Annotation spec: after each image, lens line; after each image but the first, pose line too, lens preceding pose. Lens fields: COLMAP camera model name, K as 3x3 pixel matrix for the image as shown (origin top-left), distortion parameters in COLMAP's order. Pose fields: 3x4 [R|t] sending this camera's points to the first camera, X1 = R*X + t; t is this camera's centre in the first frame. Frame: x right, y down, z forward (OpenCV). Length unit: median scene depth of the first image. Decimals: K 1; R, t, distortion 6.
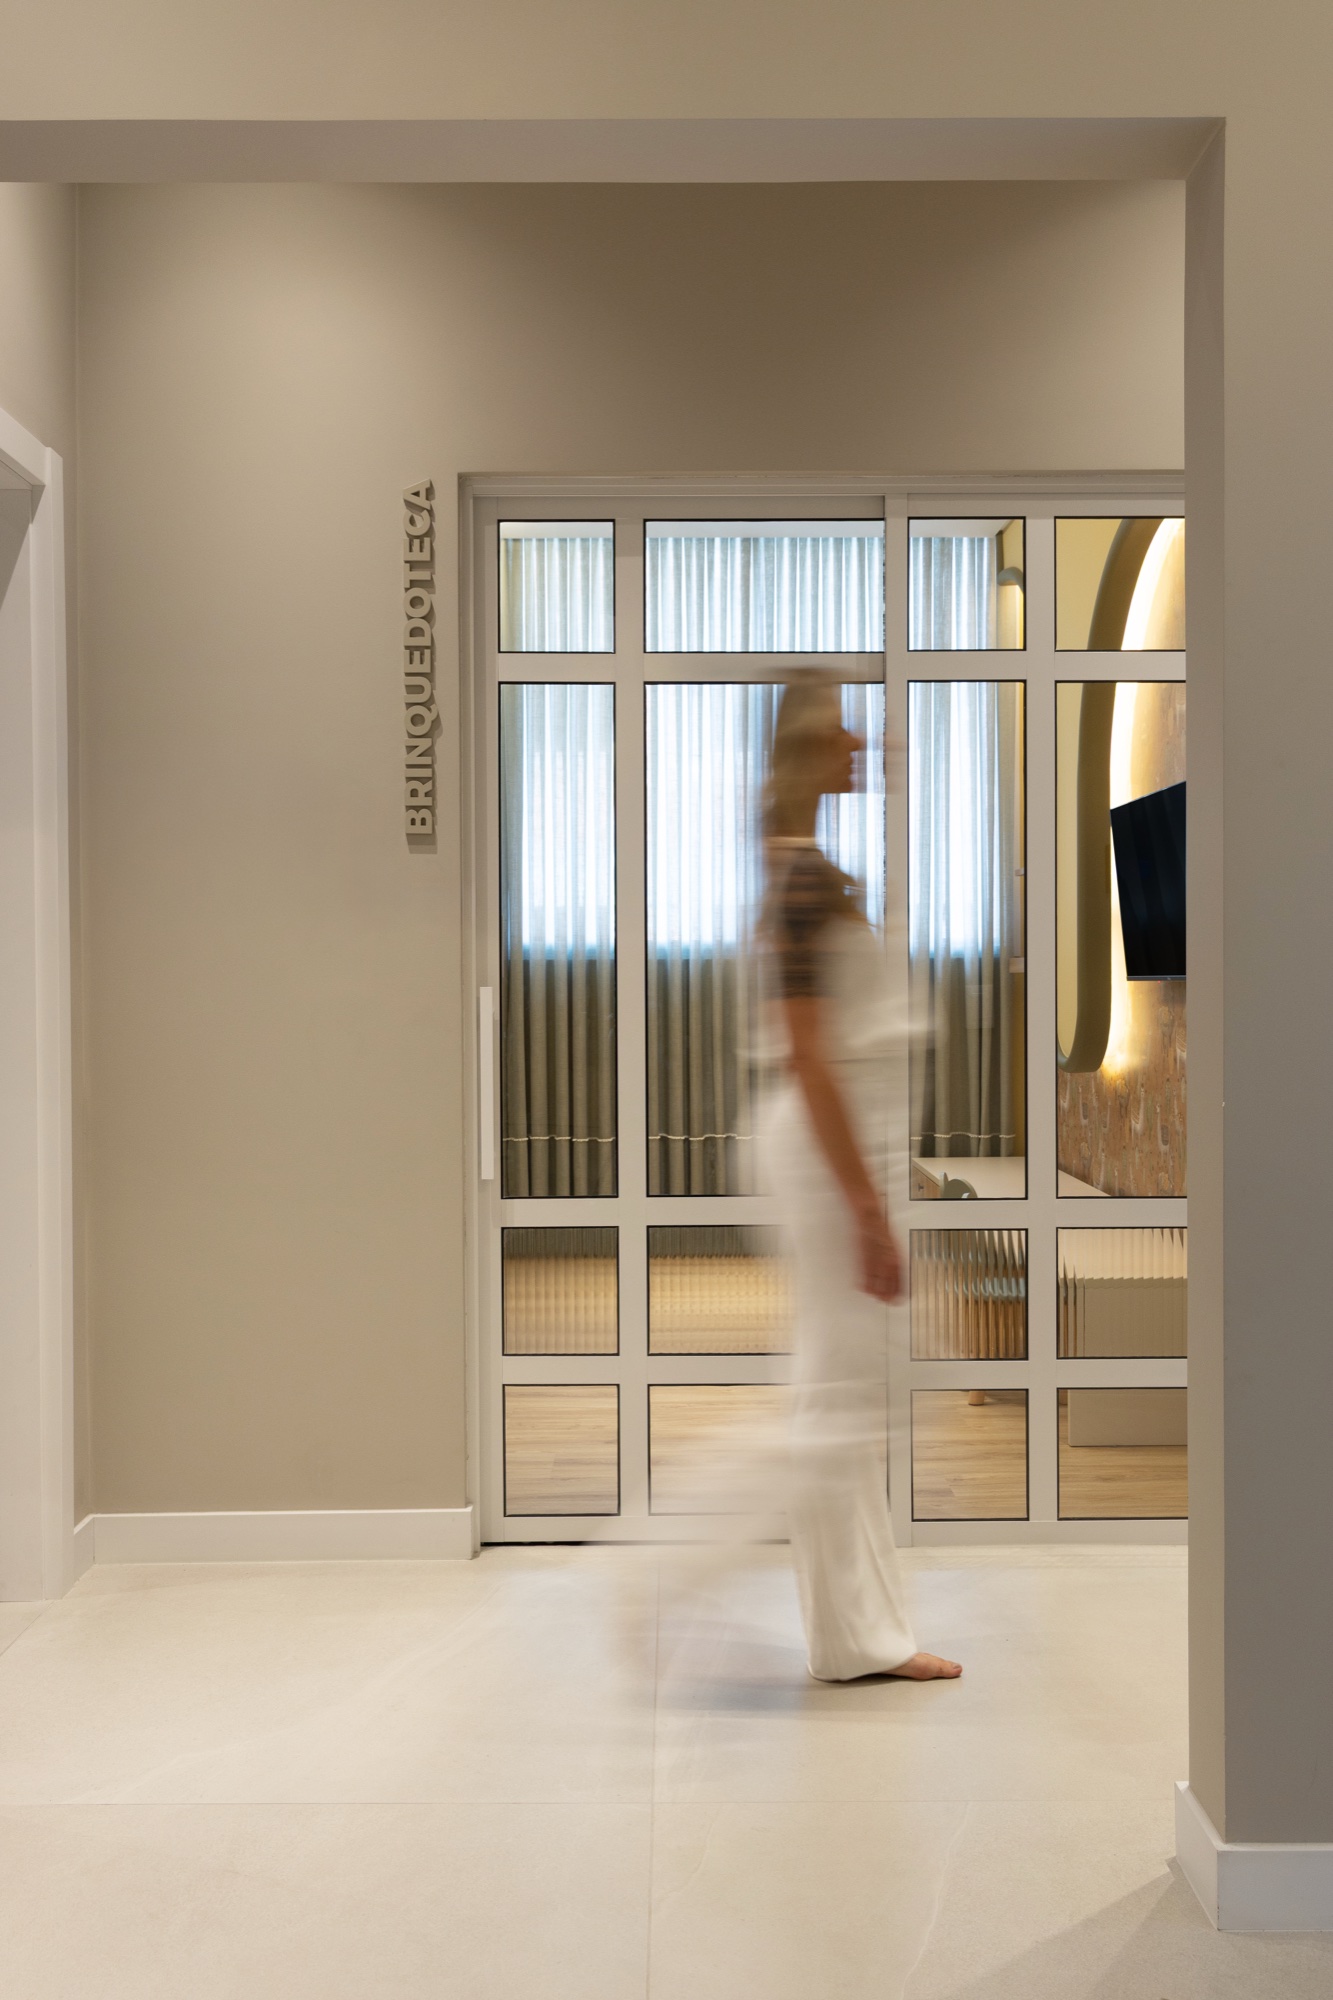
lens RADIAL K [[1770.0, 0, 666.4], [0, 1770.0, 999.2], [0, 0, 1]] dist [0.000156, 0.000011]
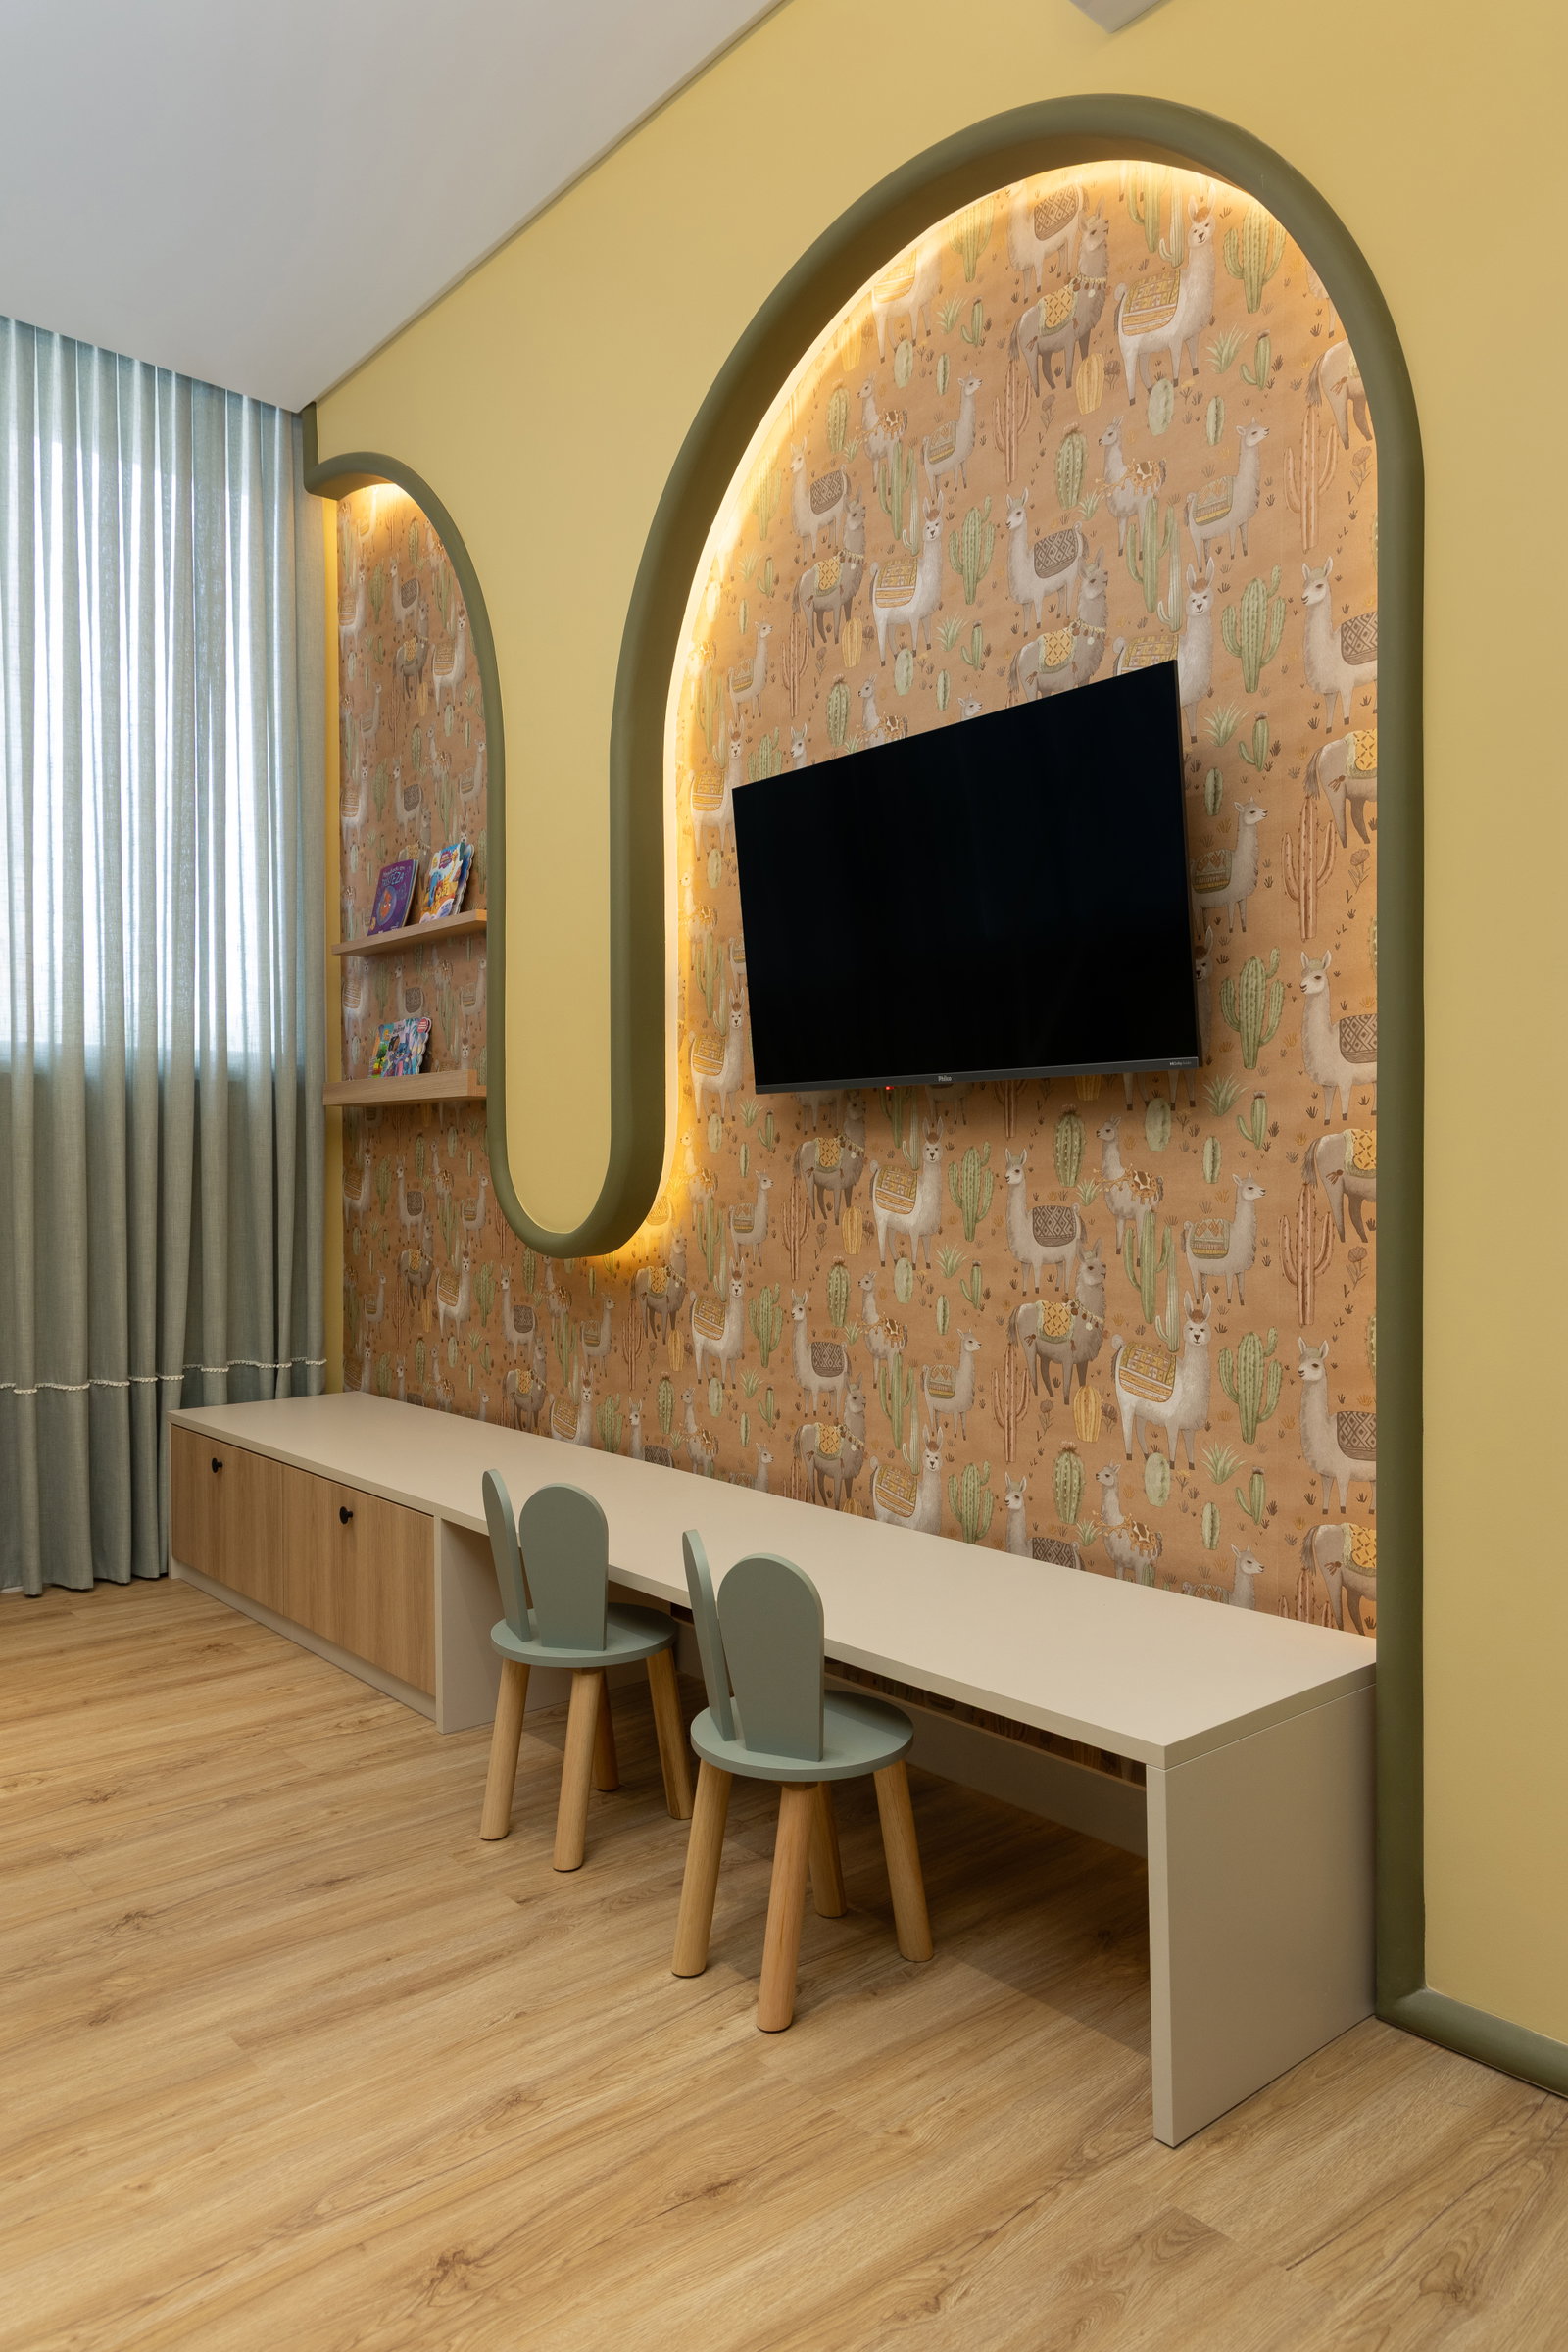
lens RADIAL K [[1614.7, 0, 785.0], [0, 1614.7, 1170.9], [0, 0, 1]] dist [-0.003645, -0.002198]
pose [[0.766511, -0.004894, 0.642213, -0.050783], [0.009470, 0.999948, -0.003682, 0.012617], [-0.642161, 0.008904, 0.766518, 0.447713]]
